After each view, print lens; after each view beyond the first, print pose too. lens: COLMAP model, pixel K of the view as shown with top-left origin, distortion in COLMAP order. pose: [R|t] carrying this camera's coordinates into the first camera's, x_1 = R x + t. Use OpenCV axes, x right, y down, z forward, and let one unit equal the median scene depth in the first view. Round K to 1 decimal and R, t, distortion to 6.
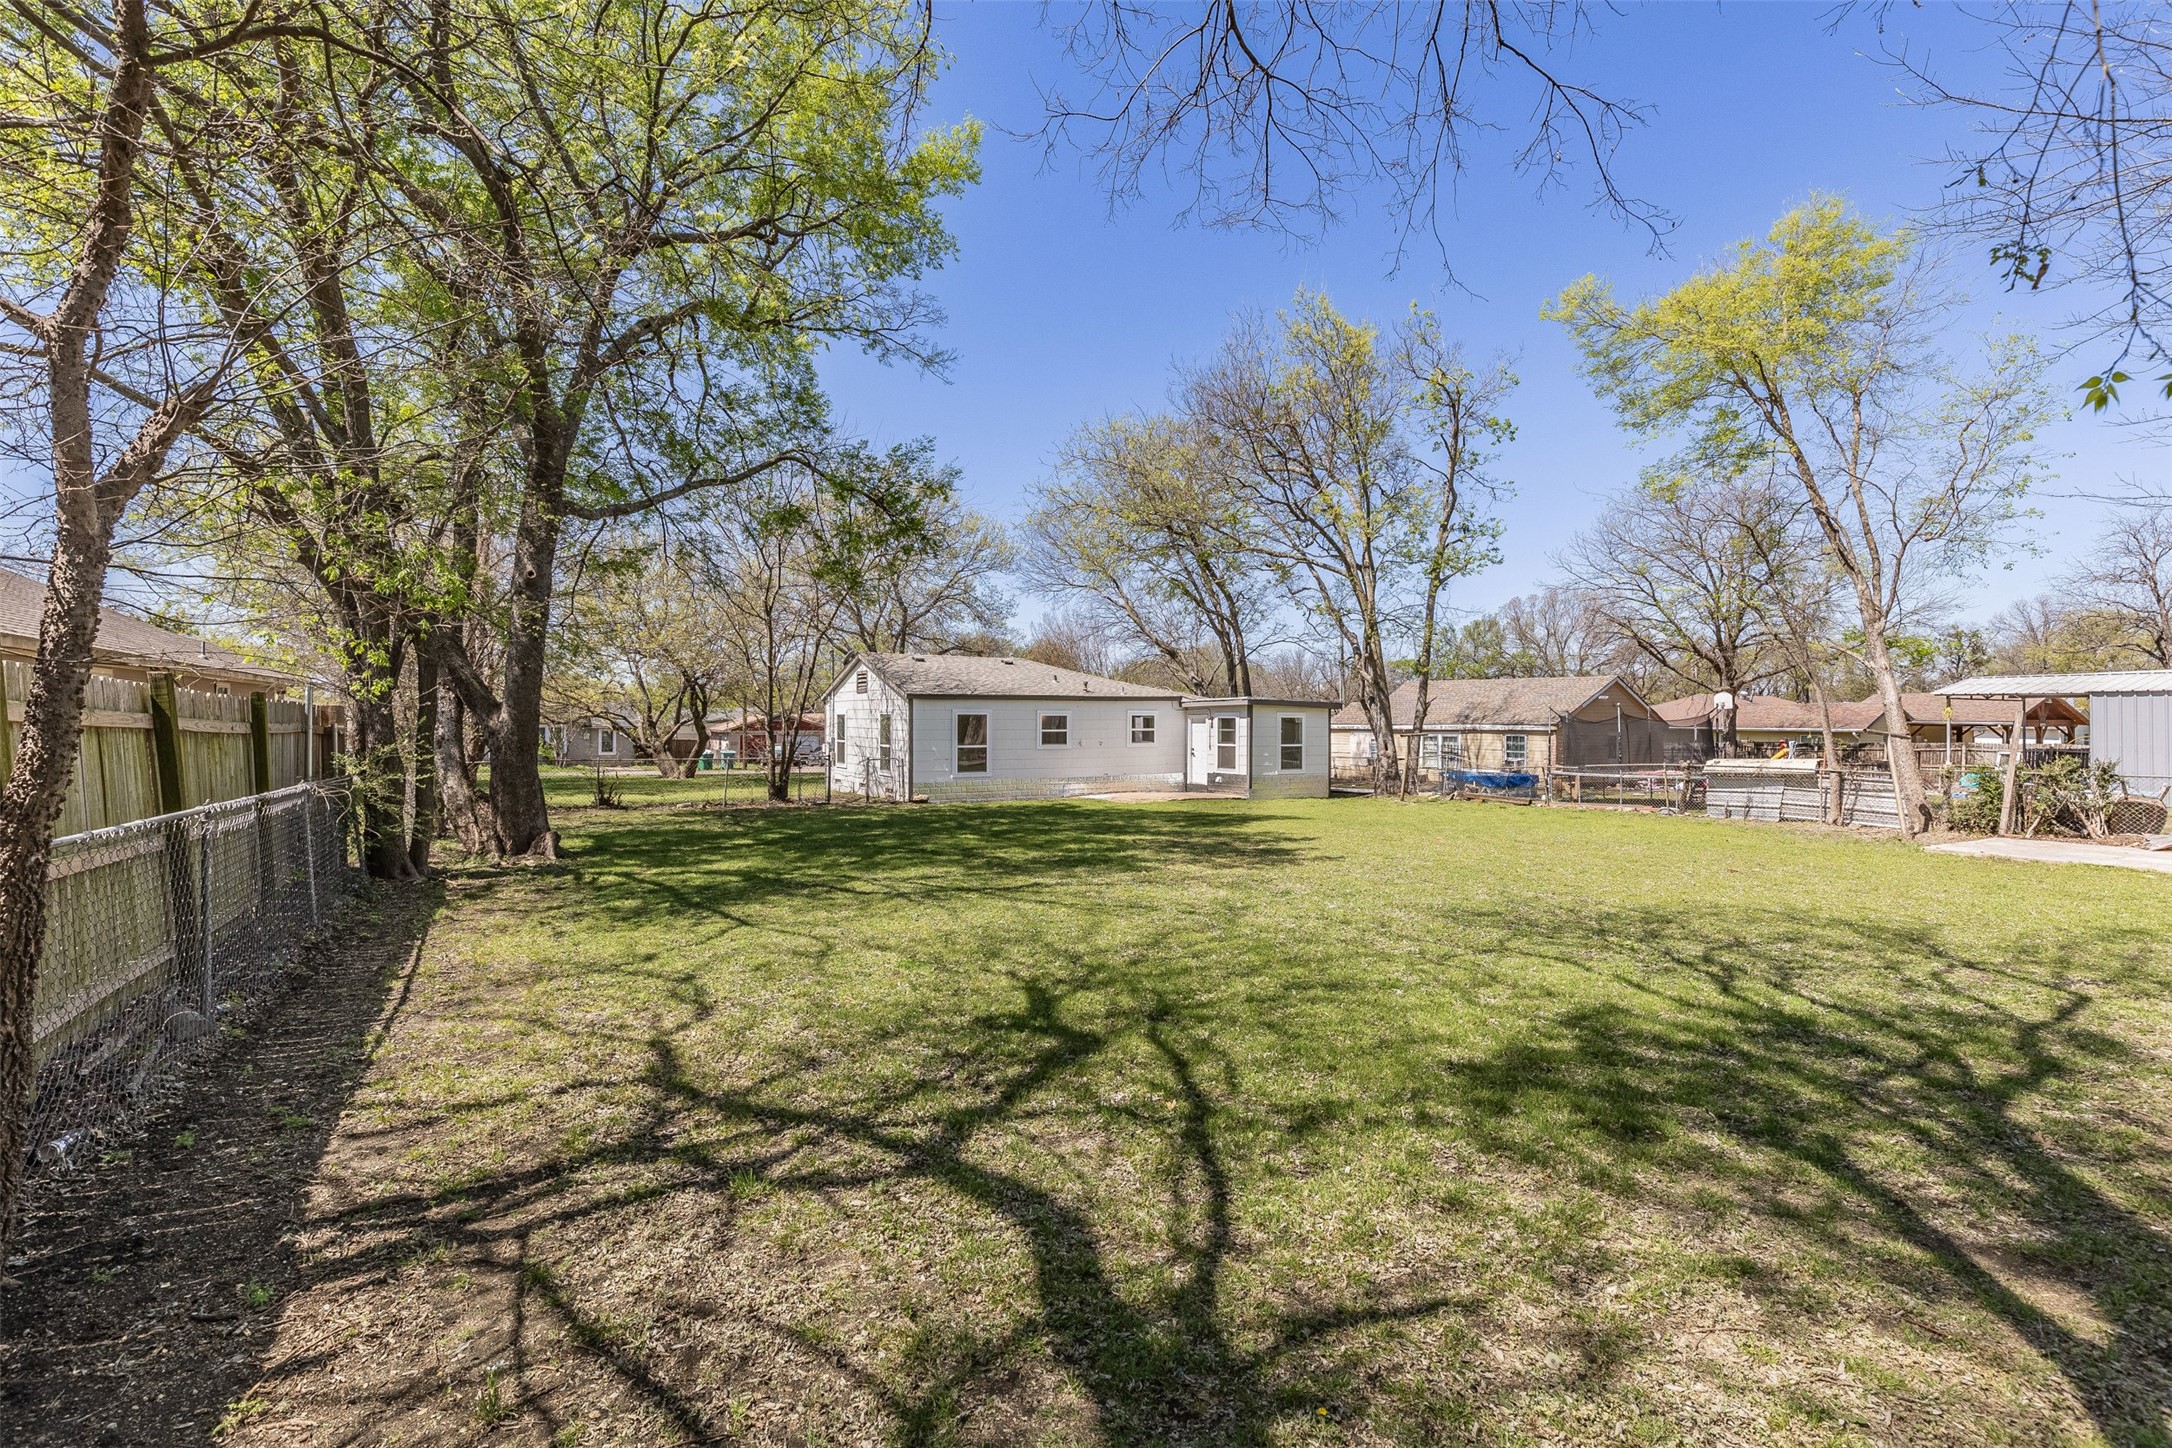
lens RADIAL K [[969.3, 0, 1086.0], [0, 969.3, 724.0], [0, 0, 1]] dist [-0.002138, -0.000189]
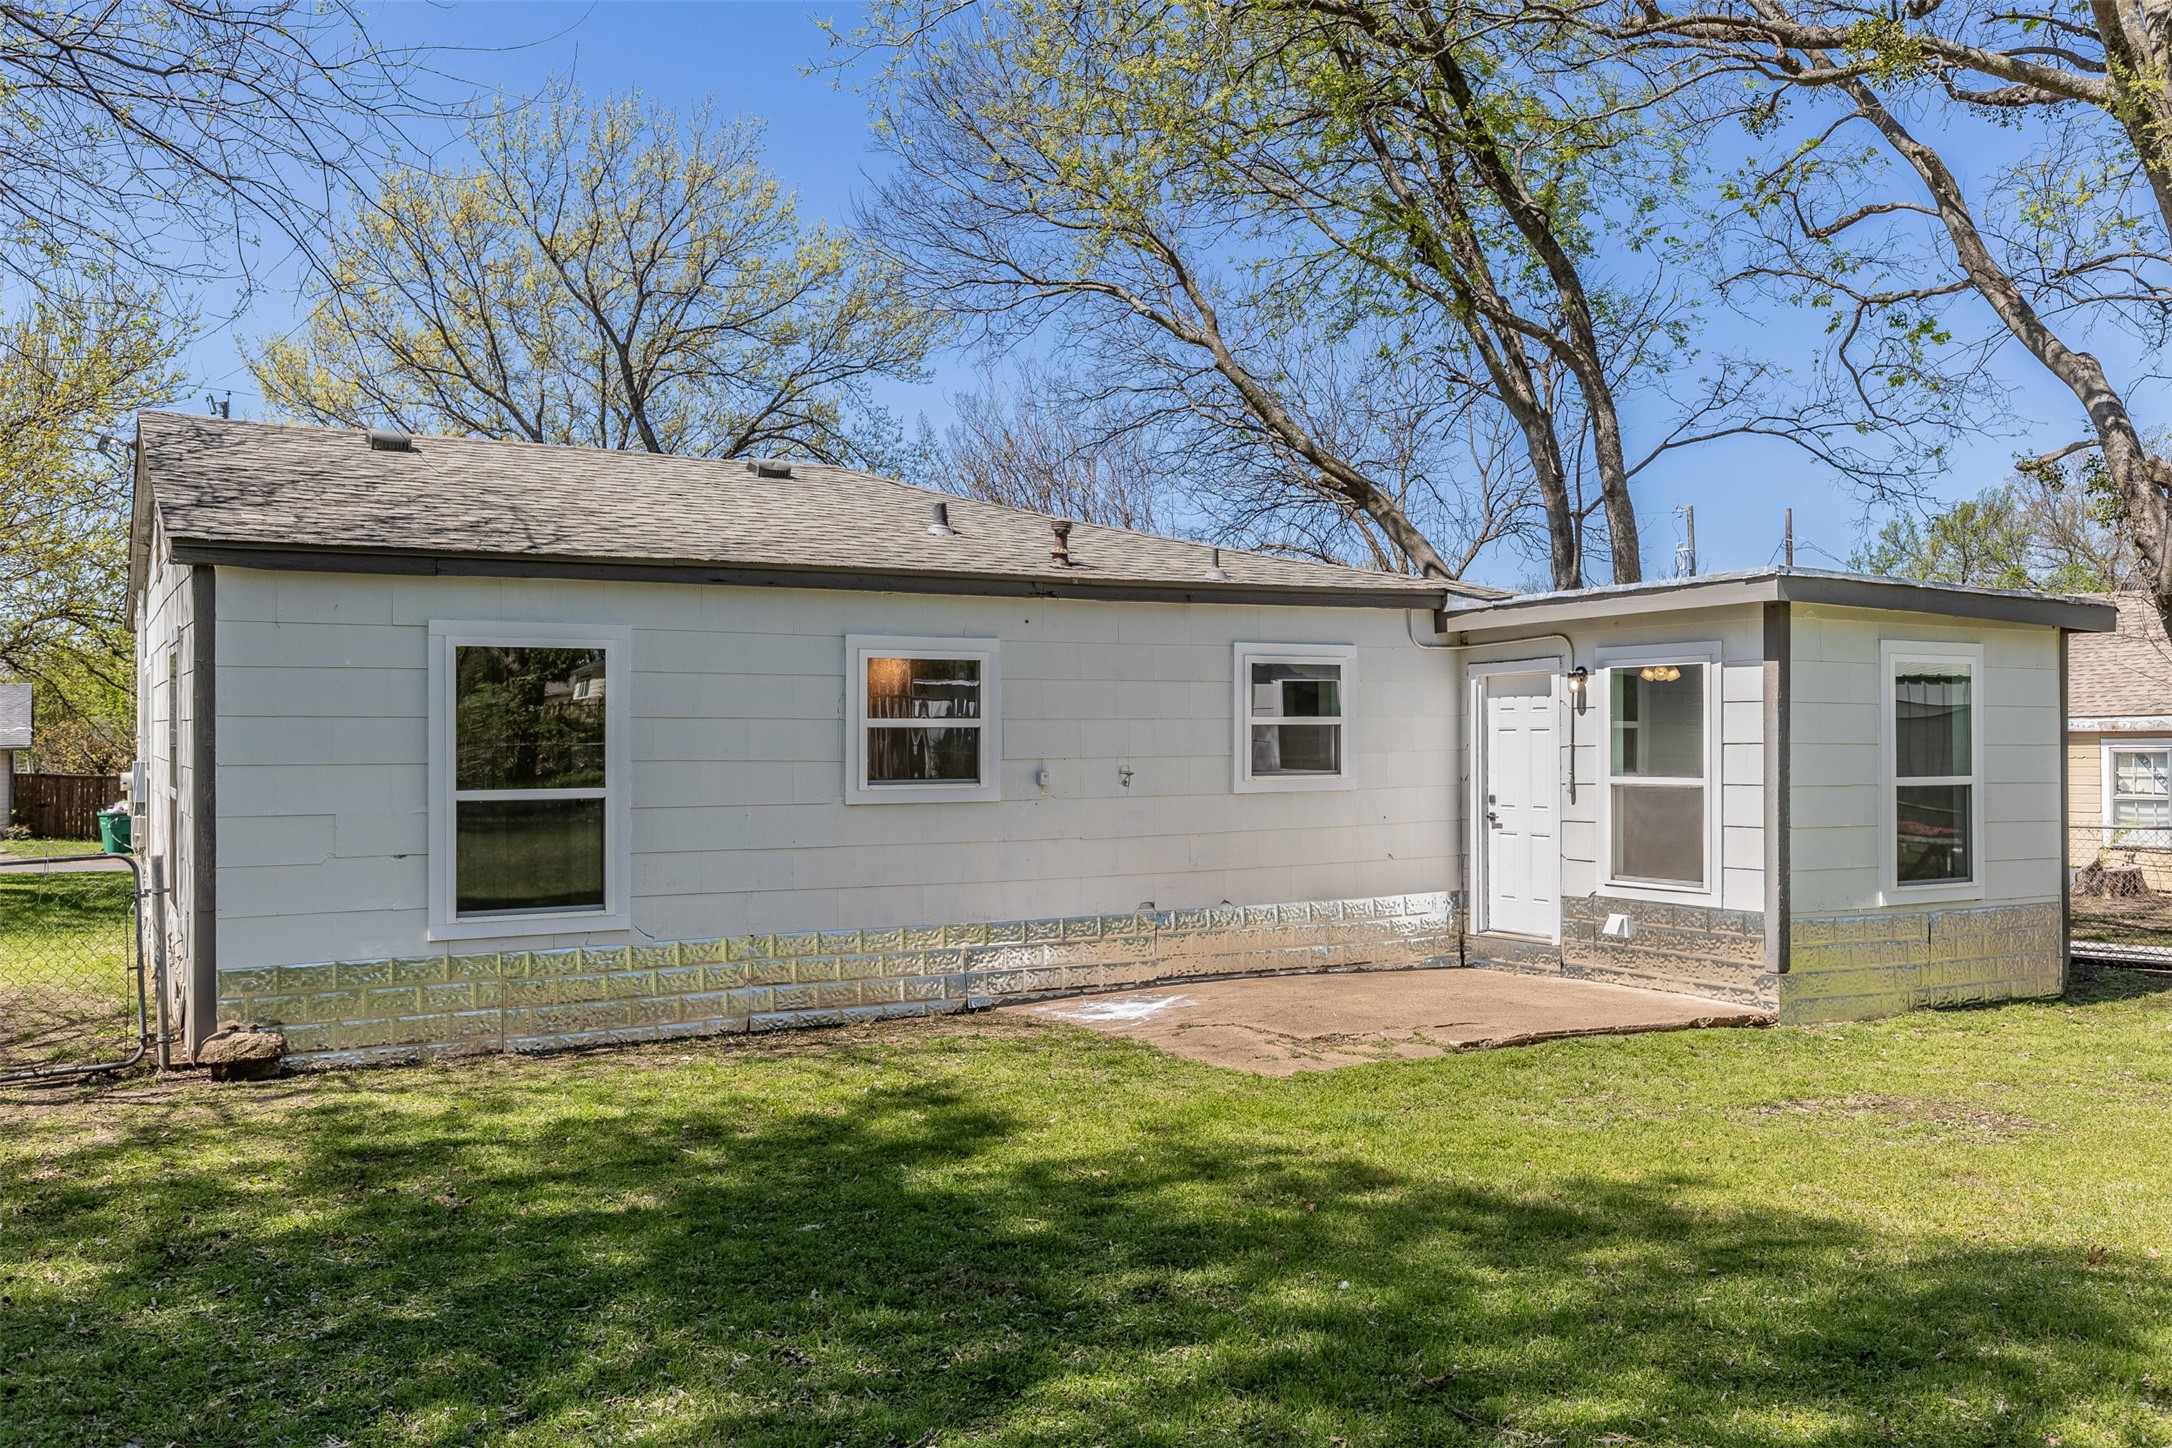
lens RADIAL K [[1808.5, 0, 1086.0], [0, 1808.5, 724.0], [0, 0, 1]] dist [0.001687, 0.000491]
pose [[0.999874, -0.005180, -0.015007, 0.012488], [0.005022, 0.999932, -0.010546, 0.011212], [0.015061, 0.010469, 0.999832, 0.542352]]
